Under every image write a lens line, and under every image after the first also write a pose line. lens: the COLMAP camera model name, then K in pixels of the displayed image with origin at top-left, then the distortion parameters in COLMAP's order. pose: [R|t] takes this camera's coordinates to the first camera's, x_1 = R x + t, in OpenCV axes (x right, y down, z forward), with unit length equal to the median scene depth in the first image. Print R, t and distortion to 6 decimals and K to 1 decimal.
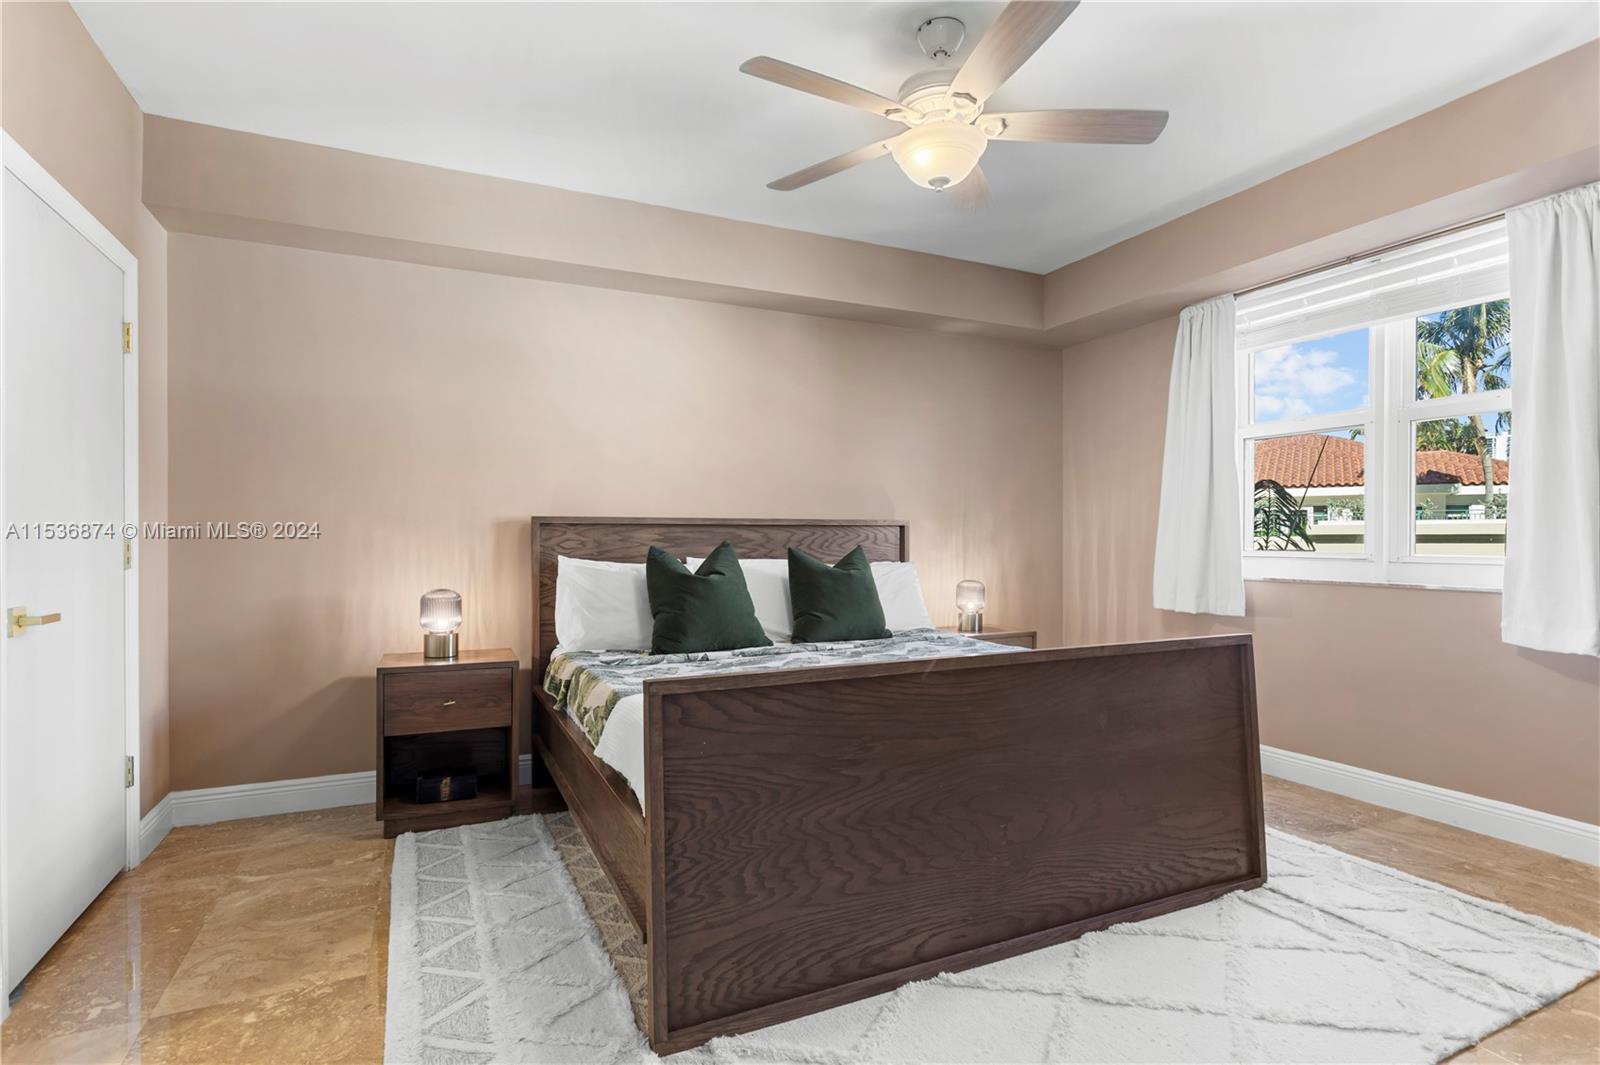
lens RADIAL K [[803.5, 0, 790.1], [0, 803.5, 545.7], [0, 0, 1]] dist [-0.000533, 0.002291]
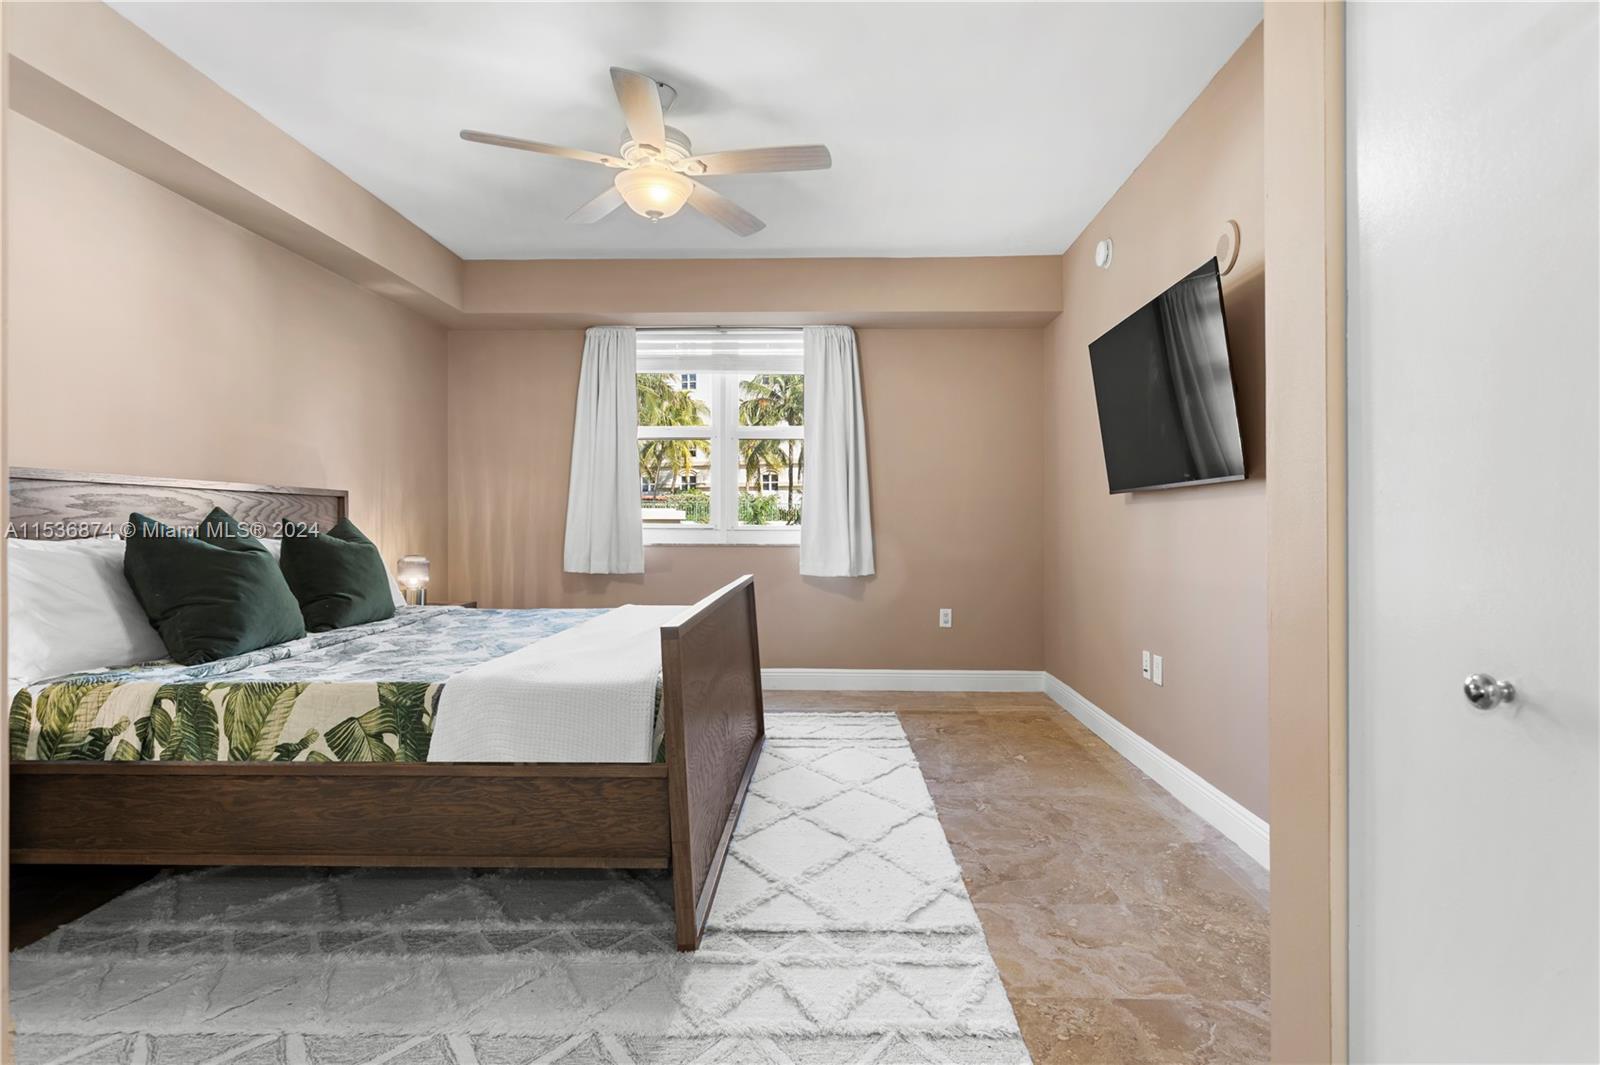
lens RADIAL K [[803.5, 0, 818.0], [0, 803.5, 534.2], [0, 0, 1]] dist [-0.000533, 0.002291]
pose [[0.443474, -0.010388, 0.896227, -0.568151], [0.009063, 0.999934, 0.007105, 0.020199], [-0.896241, 0.004972, 0.443539, 0.177754]]
